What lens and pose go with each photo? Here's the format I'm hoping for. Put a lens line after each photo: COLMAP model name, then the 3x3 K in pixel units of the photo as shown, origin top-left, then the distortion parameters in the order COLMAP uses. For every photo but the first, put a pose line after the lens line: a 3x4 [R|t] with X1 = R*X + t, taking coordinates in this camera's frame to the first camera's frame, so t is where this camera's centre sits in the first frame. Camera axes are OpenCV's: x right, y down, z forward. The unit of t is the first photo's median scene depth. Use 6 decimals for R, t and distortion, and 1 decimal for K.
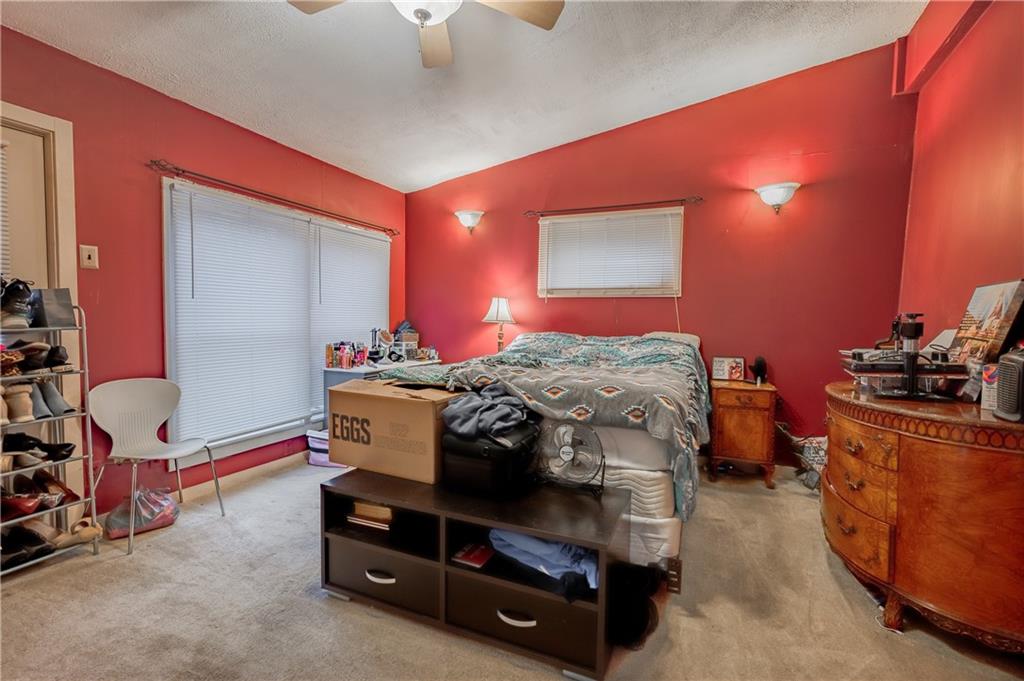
lens RADIAL K [[449.3, 0, 513.3], [0, 449.3, 341.2], [0, 0, 1]] dist [-0.003034, -0.000657]
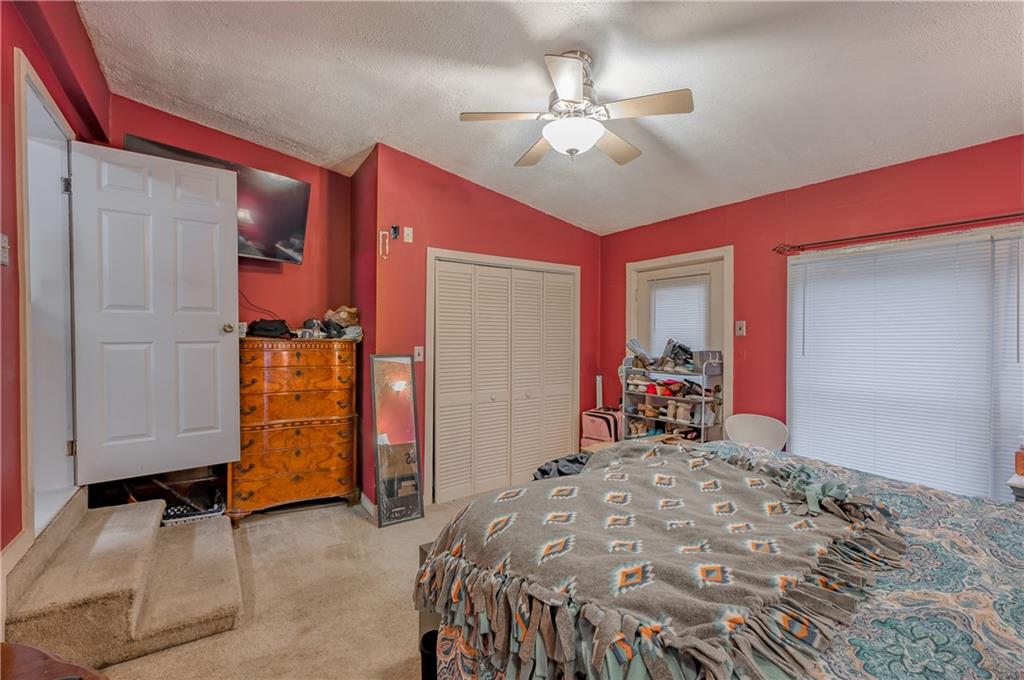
lens RADIAL K [[449.3, 0, 512.5], [0, 449.3, 339.9], [0, 0, 1]] dist [-0.003034, -0.000657]
pose [[-0.516522, -0.004330, -0.856263, 0.741728], [-0.050815, 0.998380, 0.025604, -0.149323], [0.854765, 0.056736, -0.515906, 1.124482]]
